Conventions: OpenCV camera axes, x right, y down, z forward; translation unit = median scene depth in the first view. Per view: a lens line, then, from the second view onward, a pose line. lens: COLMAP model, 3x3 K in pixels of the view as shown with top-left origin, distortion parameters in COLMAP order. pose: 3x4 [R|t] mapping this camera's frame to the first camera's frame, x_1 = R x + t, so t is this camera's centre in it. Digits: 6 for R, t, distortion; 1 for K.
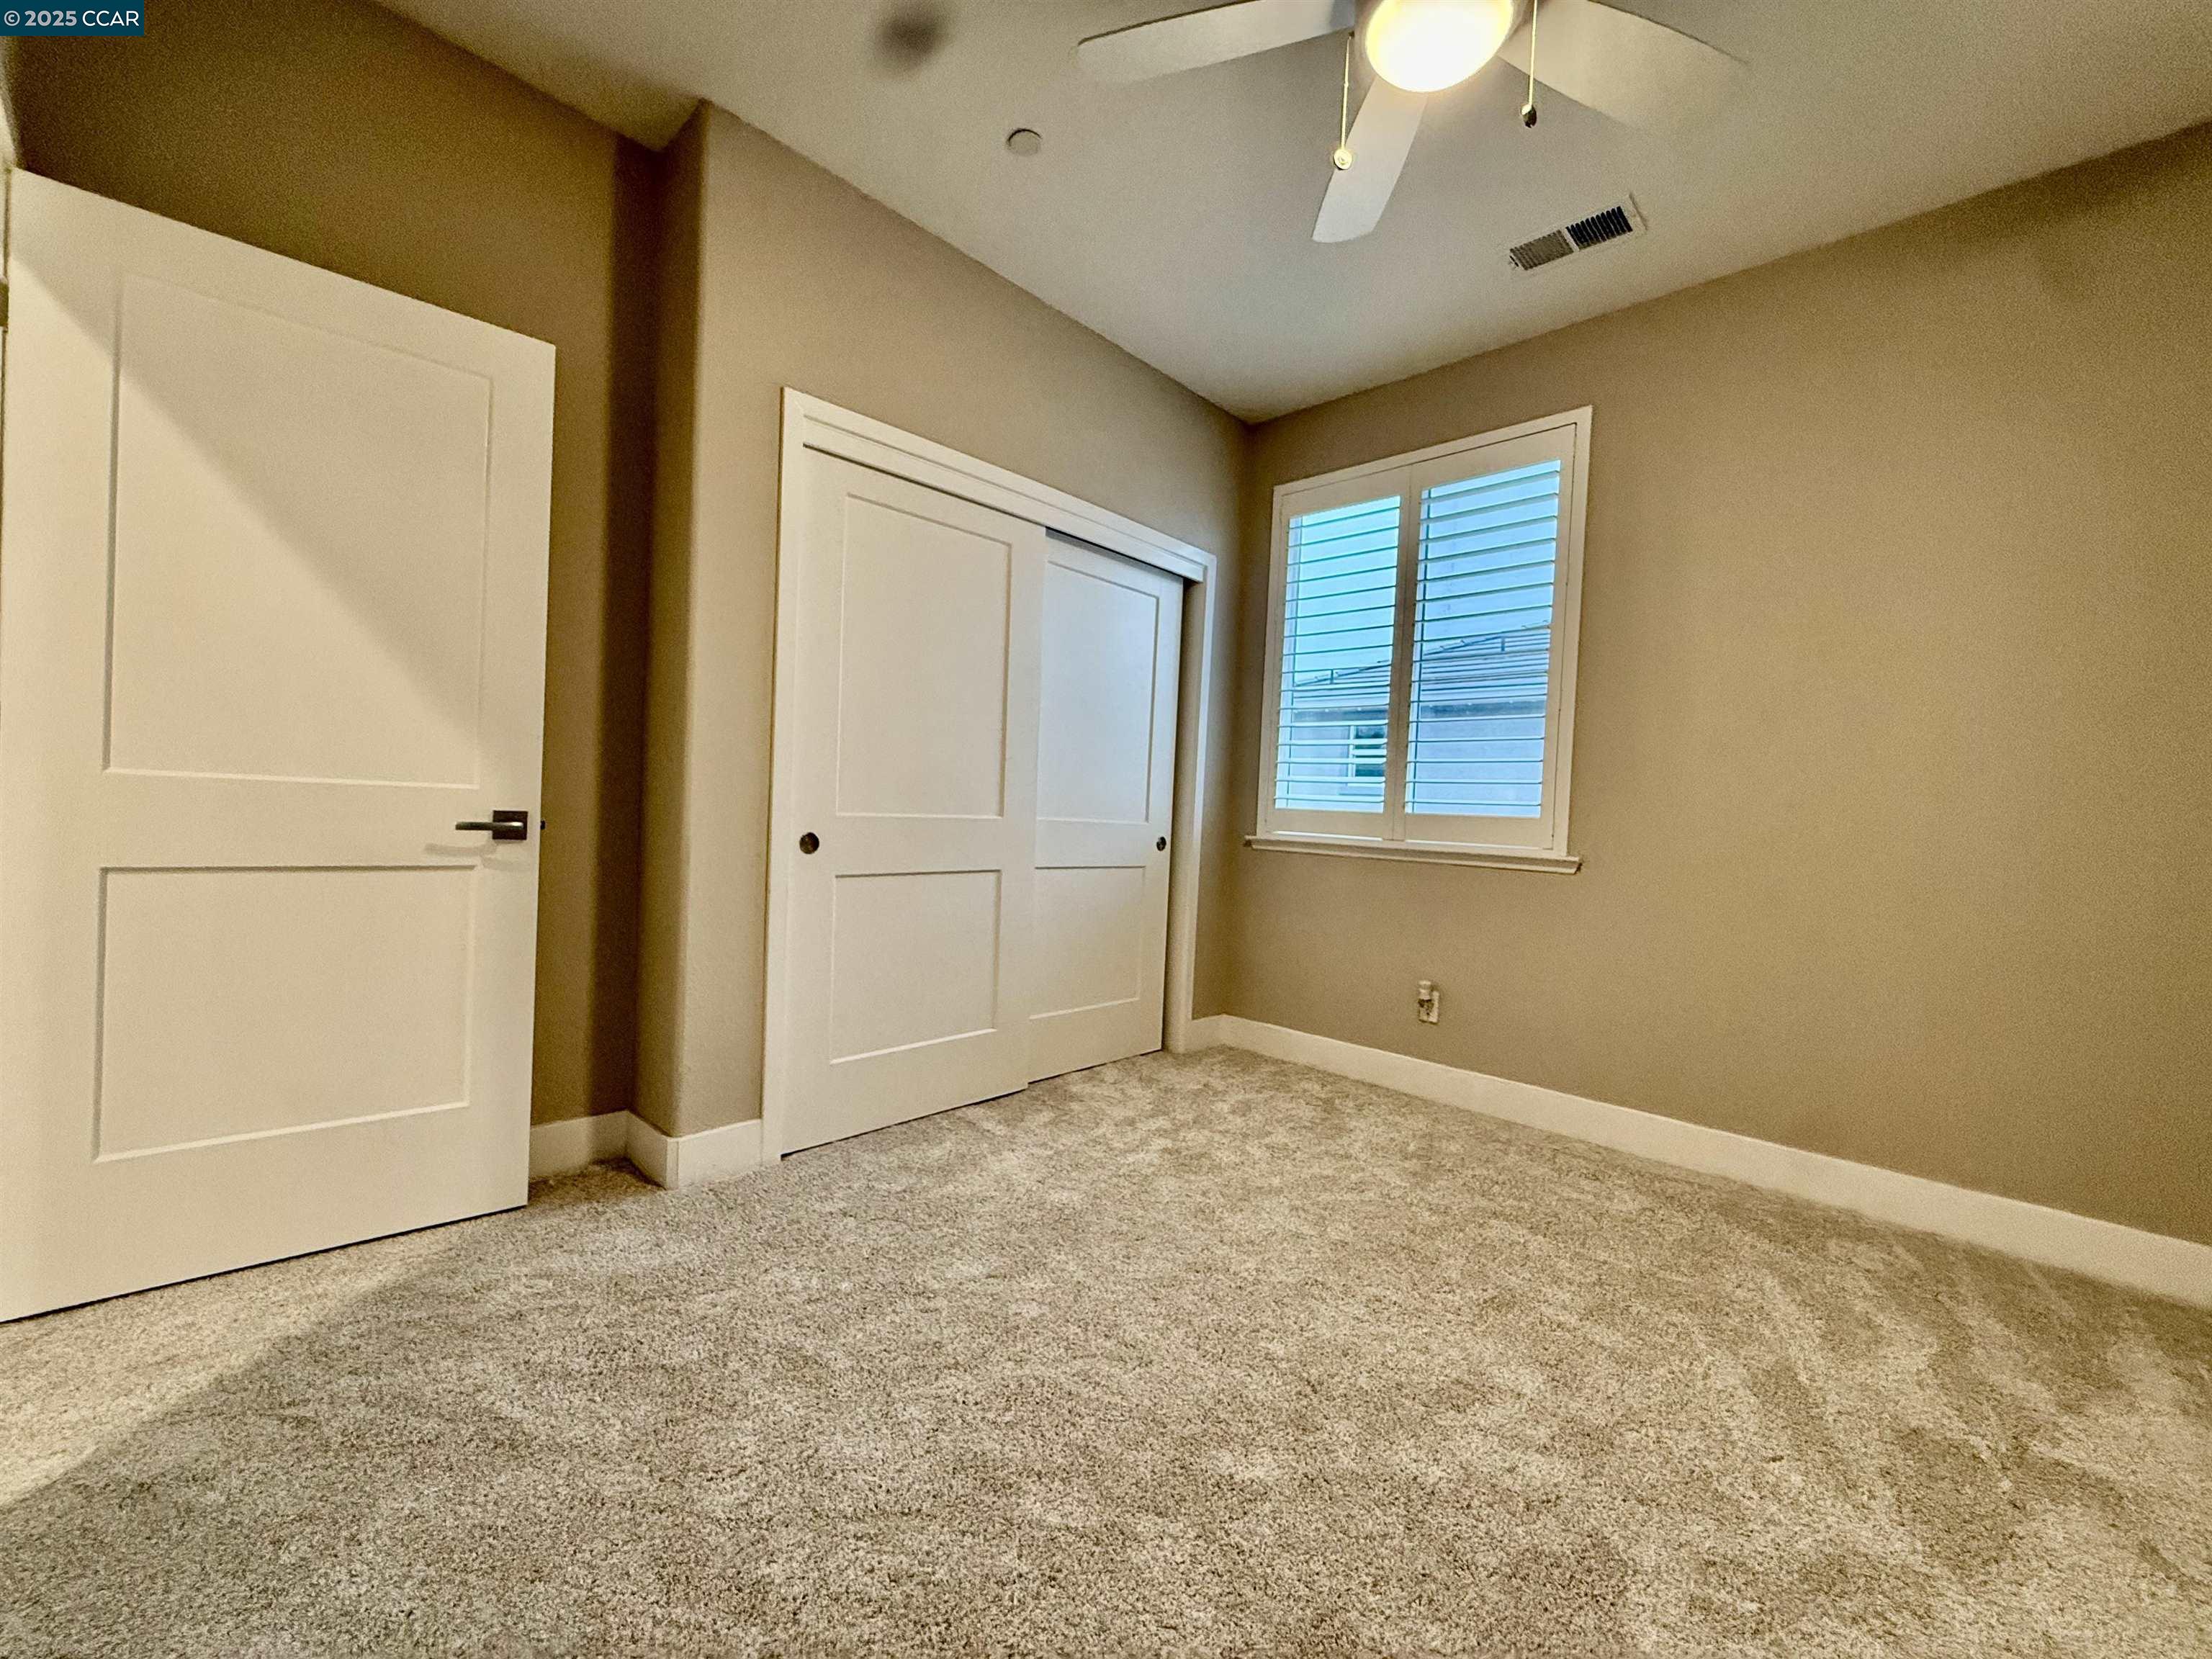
lens RADIAL K [[882.0, 0, 1101.7], [0, 882.0, 825.5], [0, 0, 1]] dist [-0.001083, 0.000407]
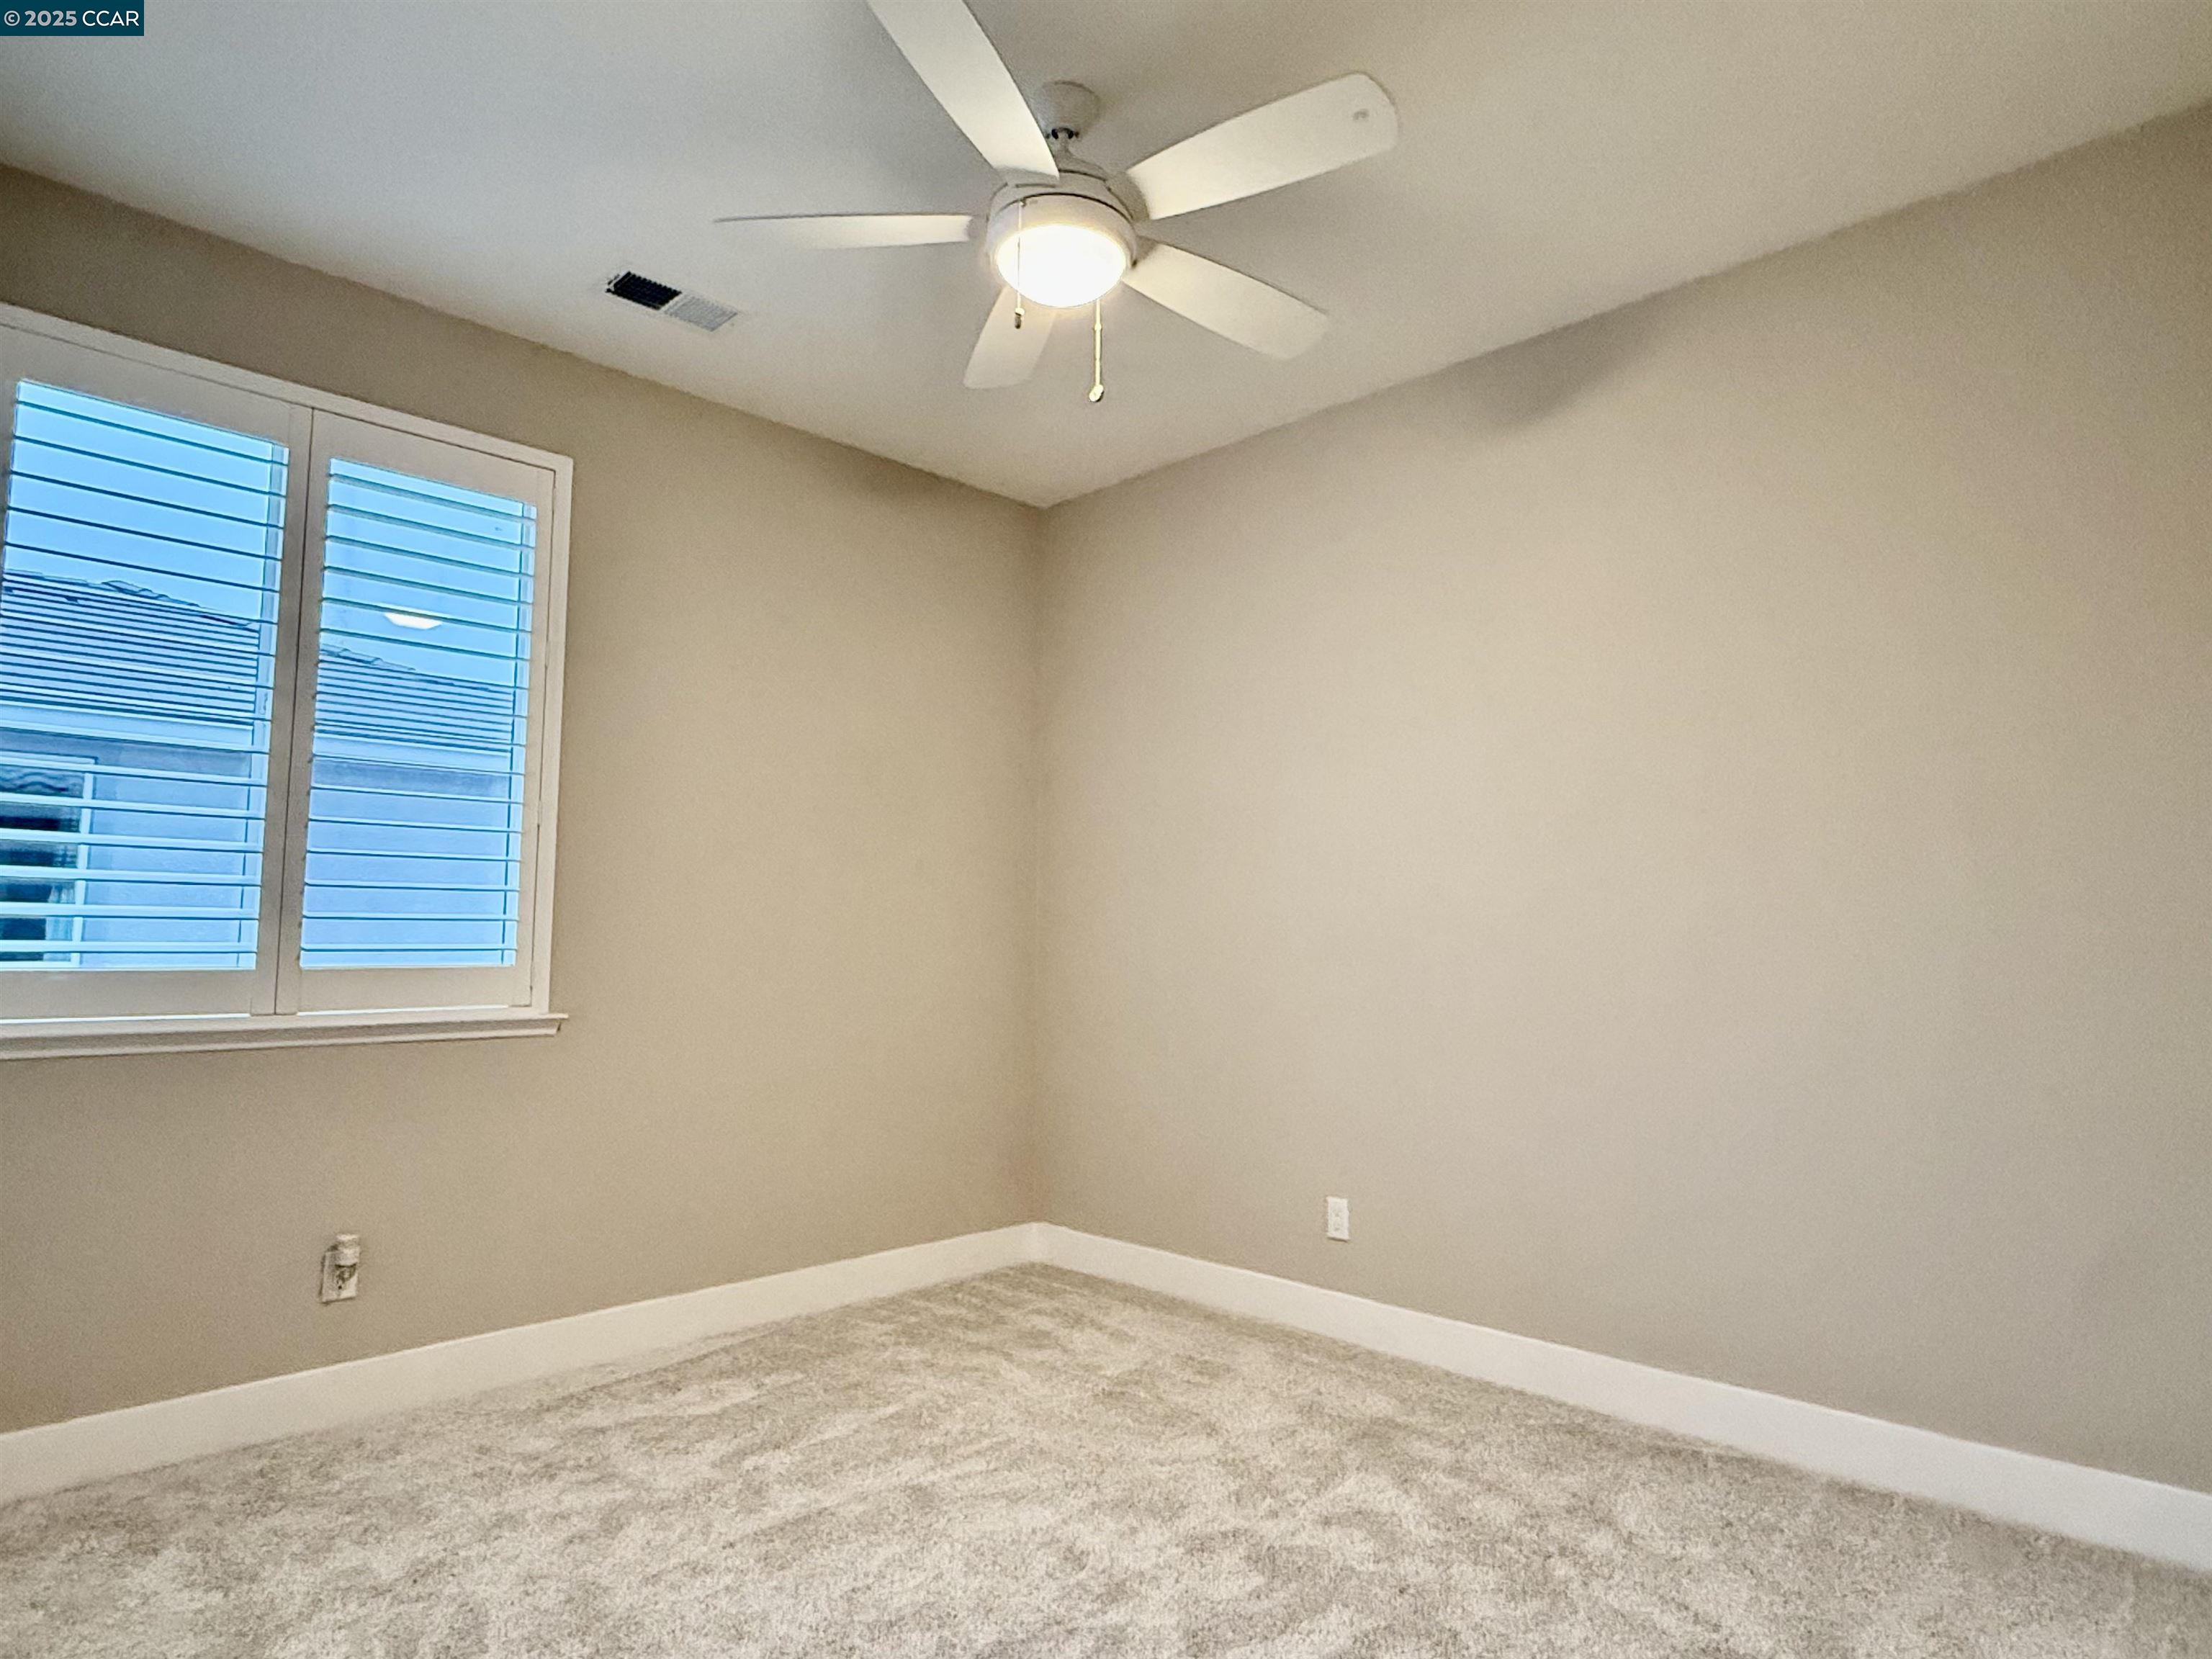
lens RADIAL K [[1277.6, 0, 1106.0], [0, 1277.6, 829.5], [0, 0, 1]] dist [0.018623, -0.000521]
pose [[0.023302, 0.033572, 0.999165, -0.644165], [0.008003, 0.999398, -0.033767, -0.091443], [-0.999696, 0.008783, 0.023019, 0.501786]]
